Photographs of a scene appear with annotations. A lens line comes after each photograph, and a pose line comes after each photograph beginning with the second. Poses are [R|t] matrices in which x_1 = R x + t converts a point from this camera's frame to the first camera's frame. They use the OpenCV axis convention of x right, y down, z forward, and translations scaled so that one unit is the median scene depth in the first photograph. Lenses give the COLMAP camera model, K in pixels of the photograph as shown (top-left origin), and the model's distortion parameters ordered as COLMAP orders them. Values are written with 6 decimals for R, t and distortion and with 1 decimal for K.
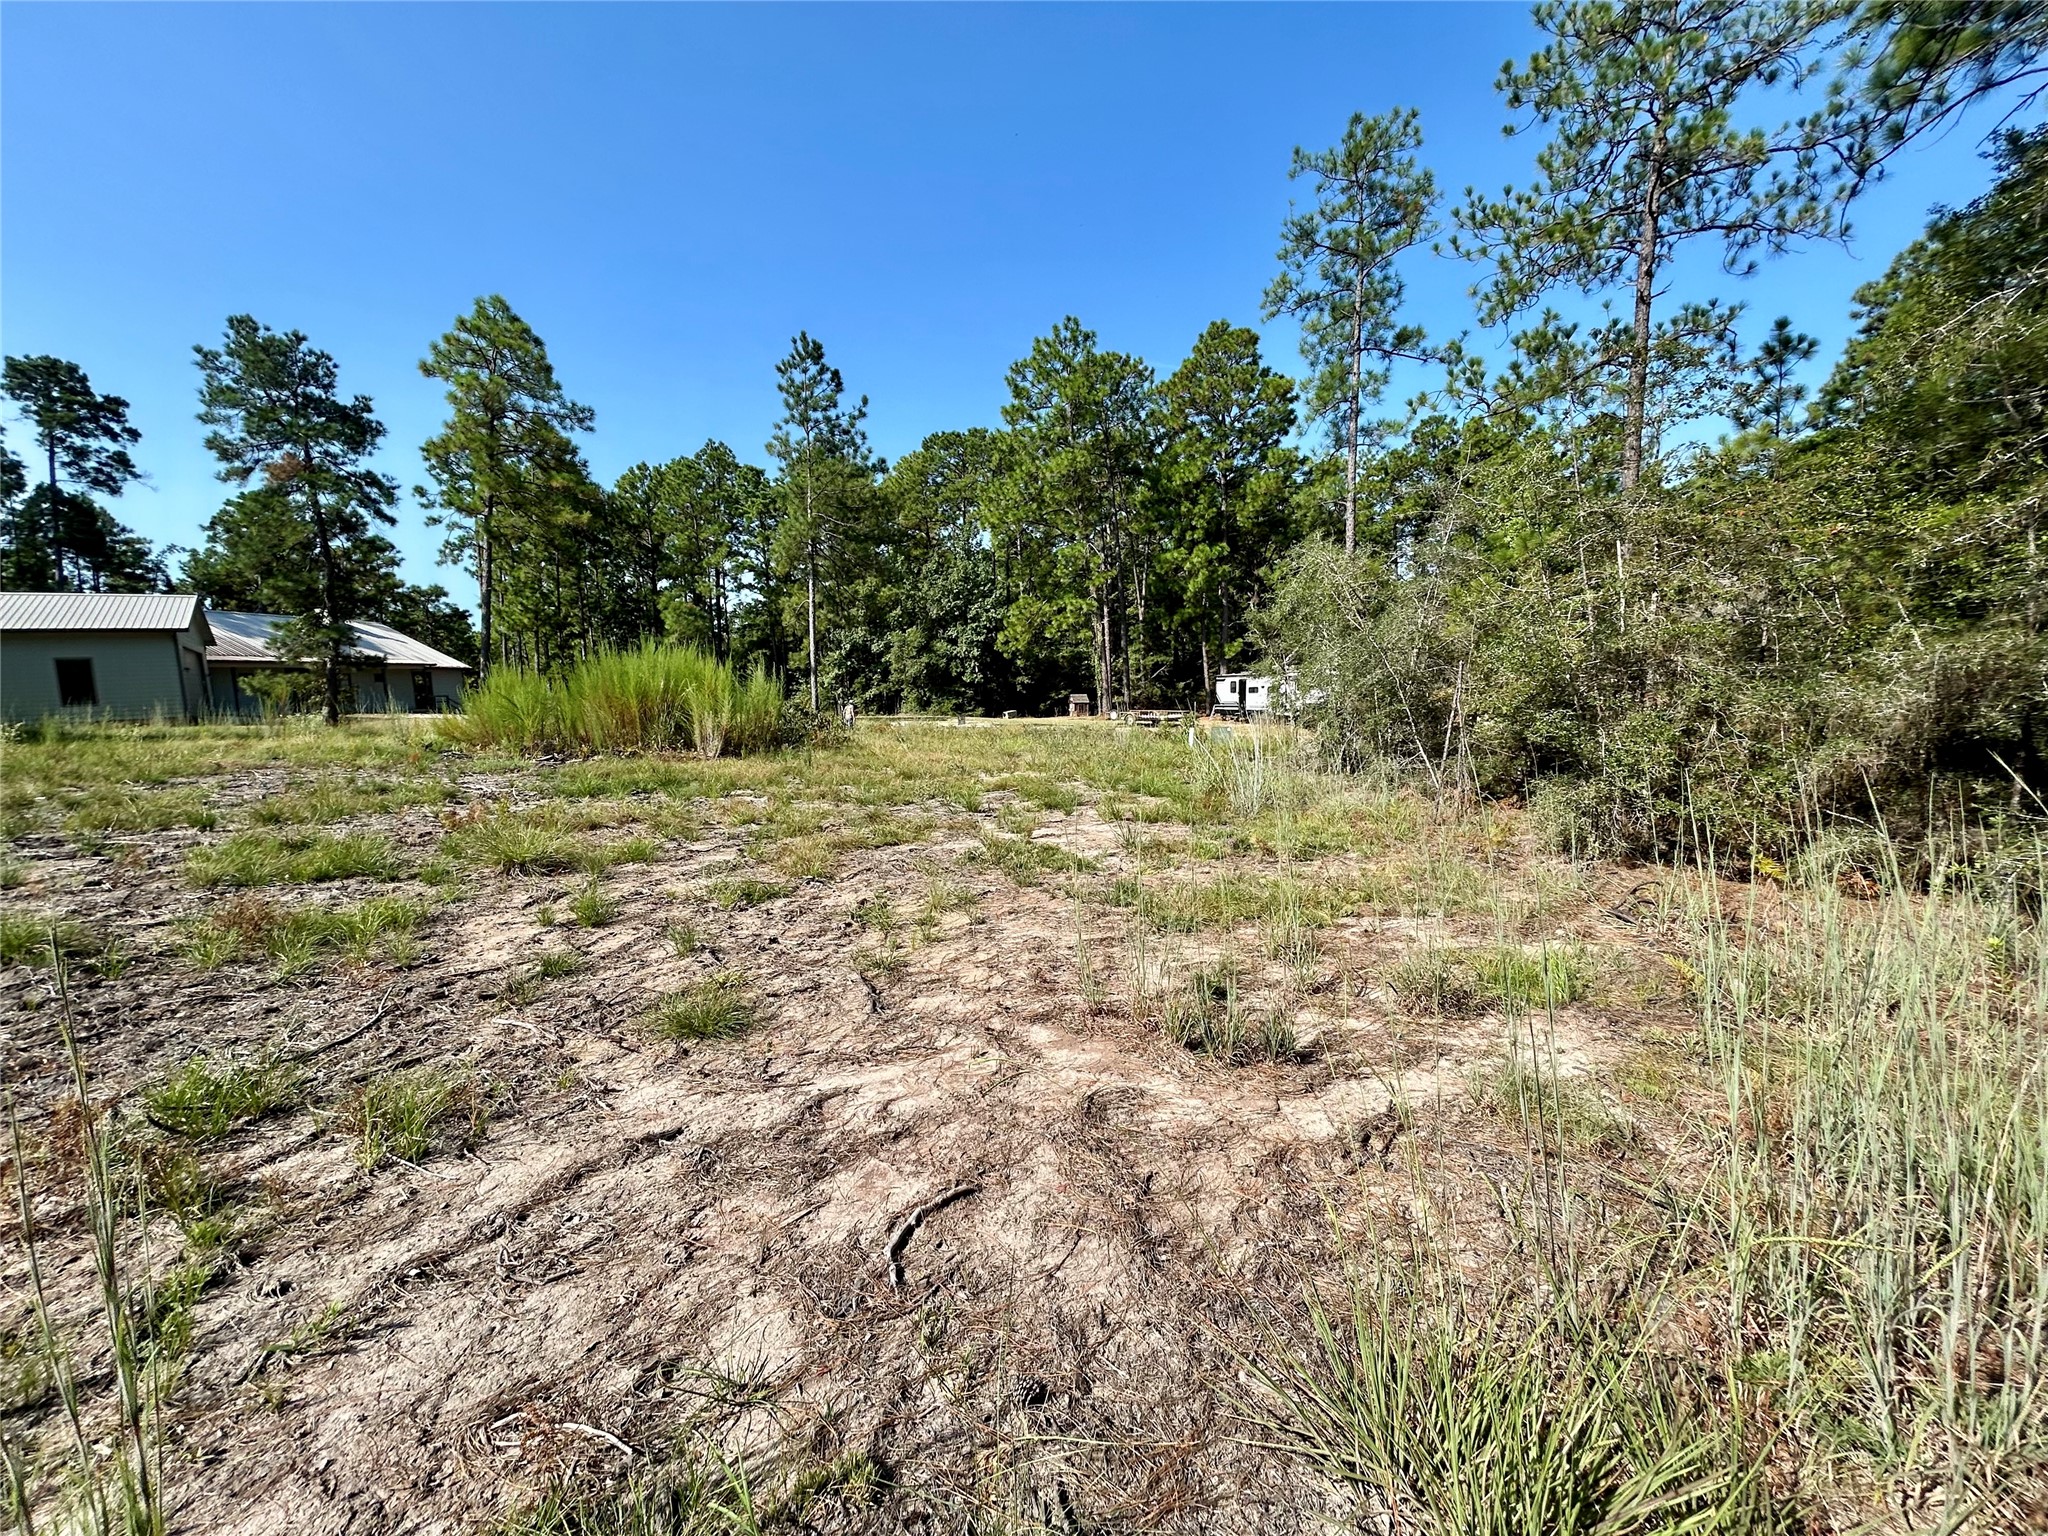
lens RADIAL K [[823.2, 0, 1026.8], [0, 823.2, 764.9], [0, 0, 1]] dist [-0.001792, 0.001320]
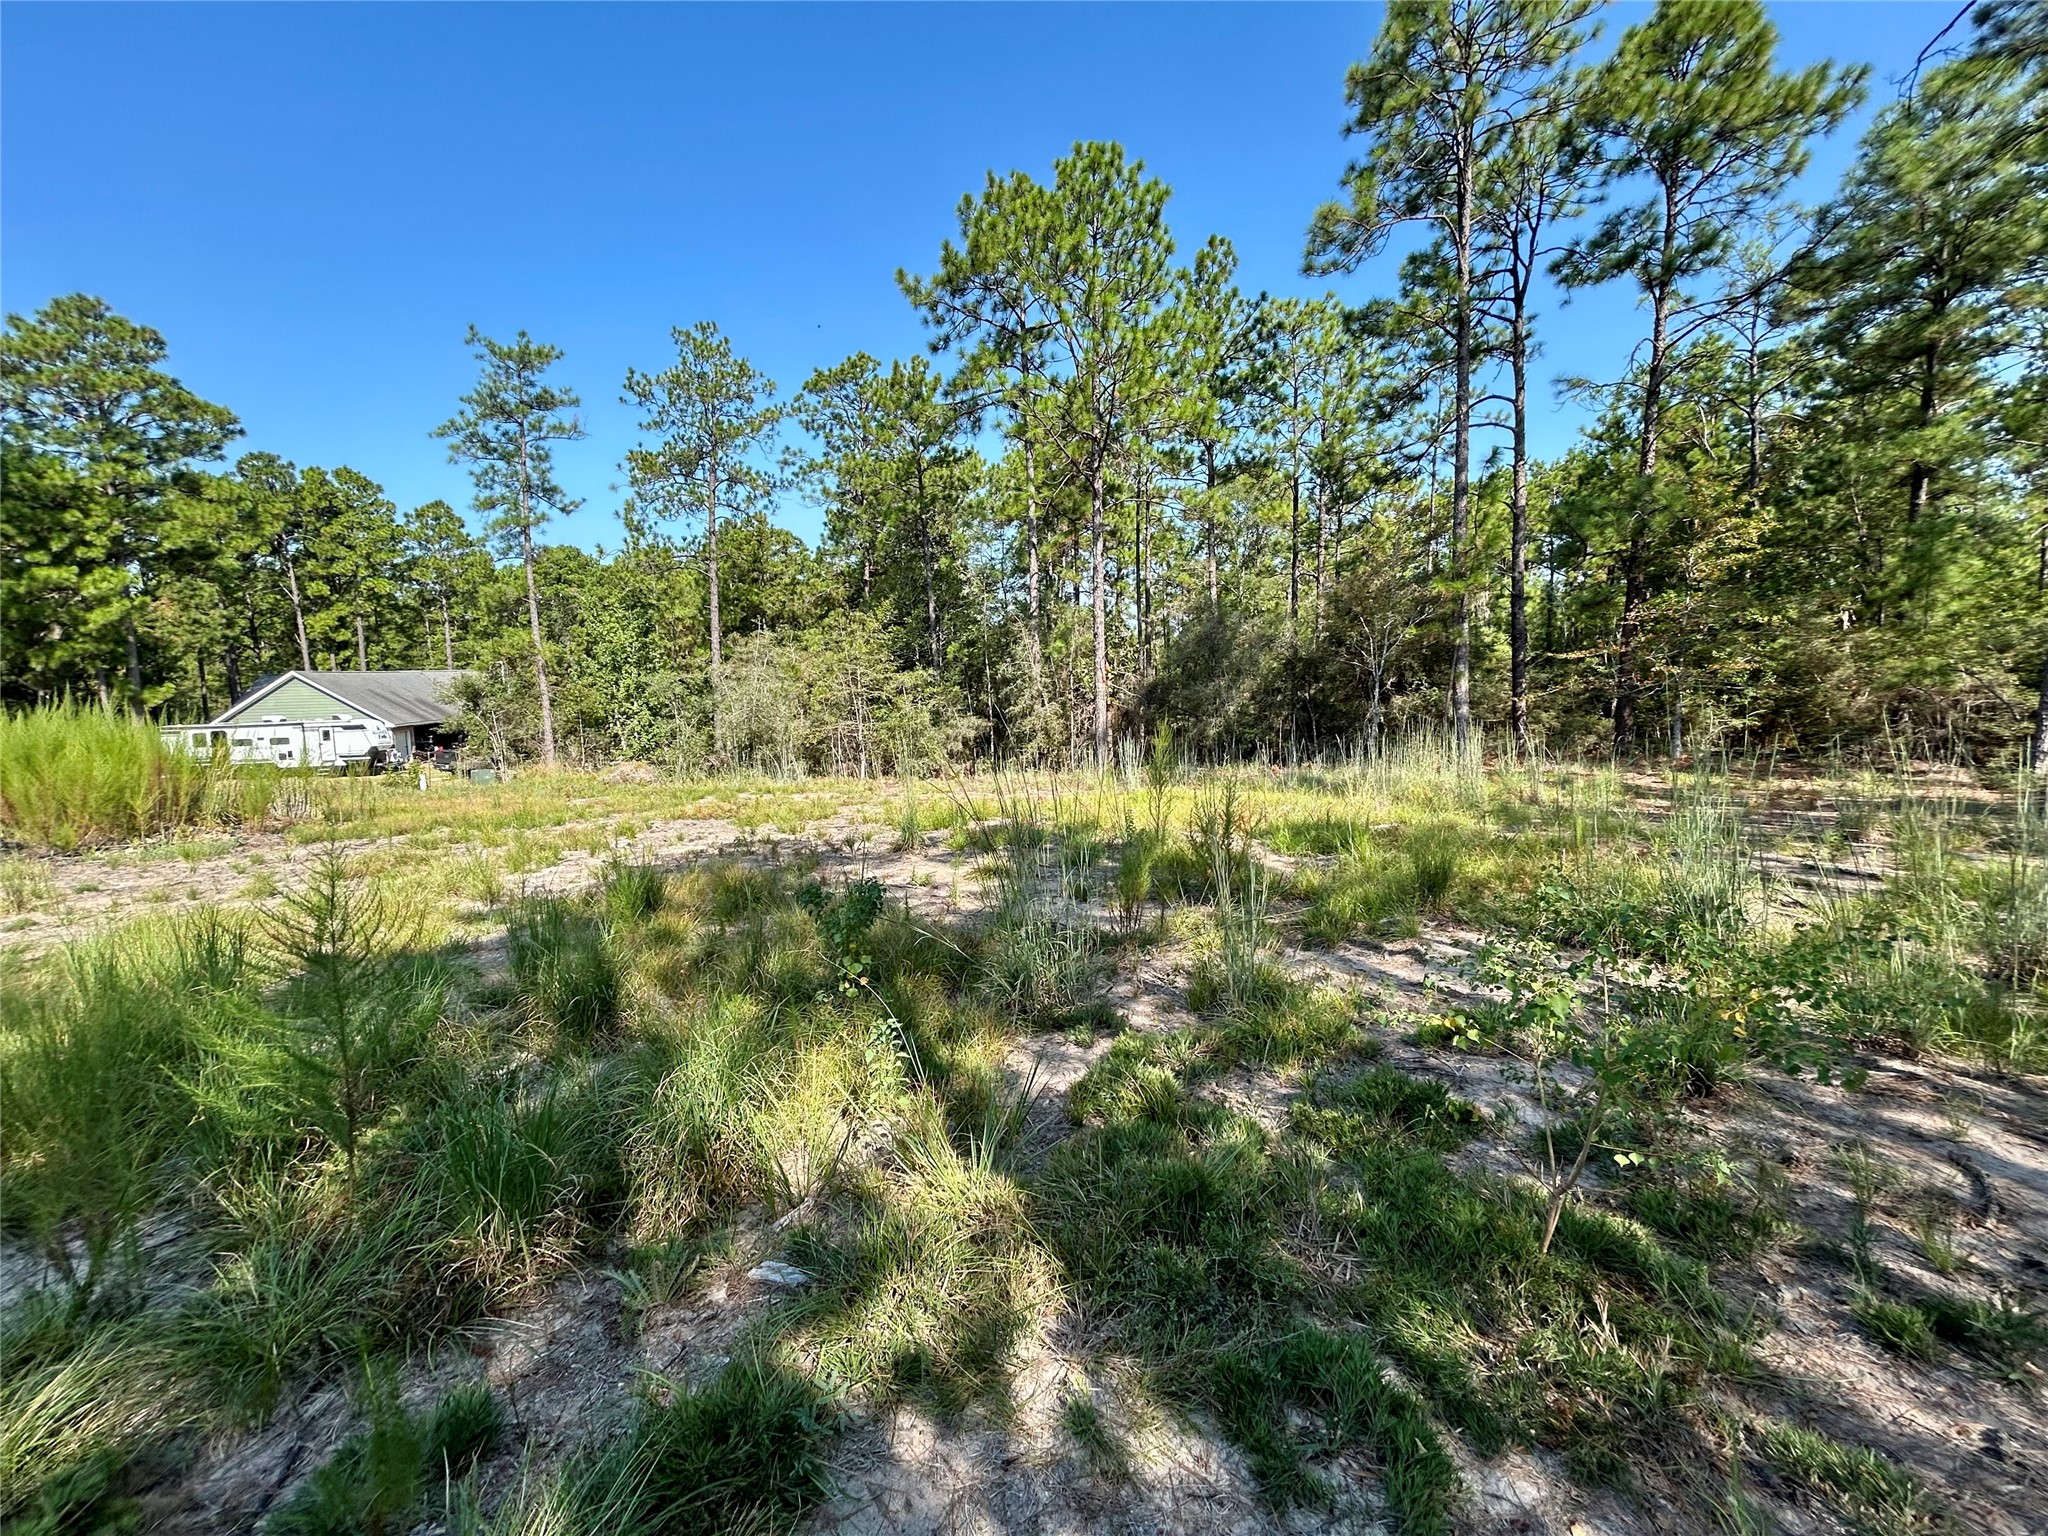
lens RADIAL K [[823.2, 0, 1024.9], [0, 823.2, 763.2], [0, 0, 1]] dist [-0.001792, 0.001320]
pose [[0.185548, -0.063233, 0.980599, -0.830036], [0.113755, 0.992600, 0.042483, -0.015209], [-0.976029, 0.103666, 0.191368, -0.032602]]
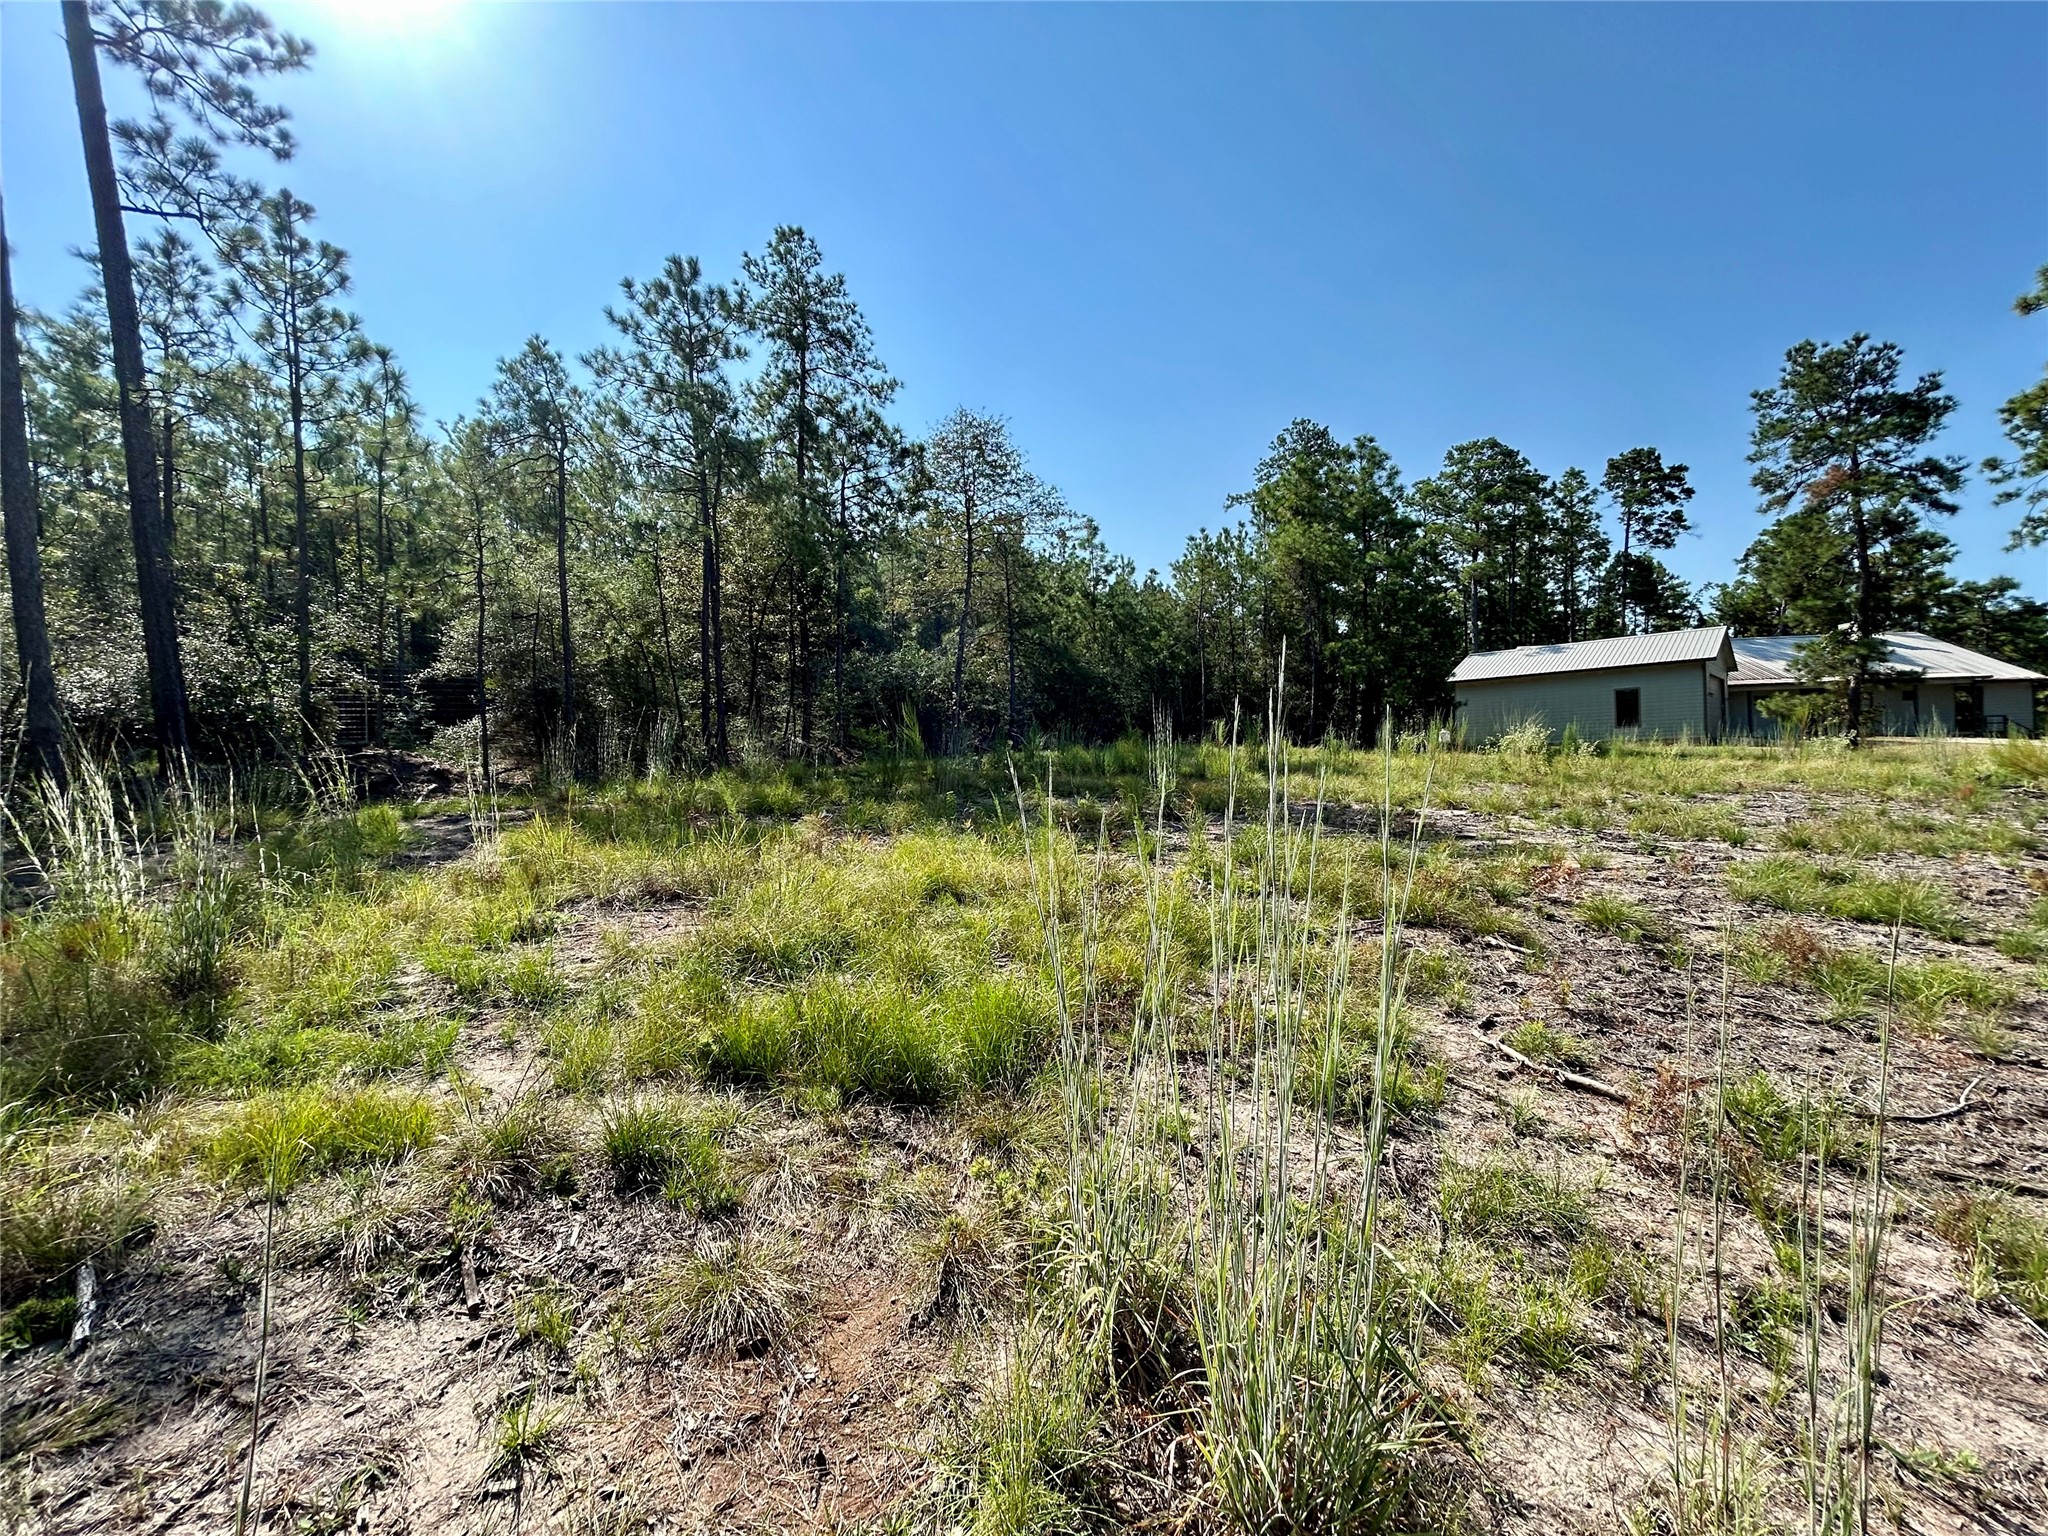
lens RADIAL K [[823.2, 0, 1028.5], [0, 823.2, 764.4], [0, 0, 1]] dist [-0.001792, 0.001320]
pose [[0.096318, 0.047797, -0.994202, -0.015507], [-0.073669, 0.996449, 0.040768, -0.001016], [0.992621, 0.069315, 0.099497, -0.009445]]
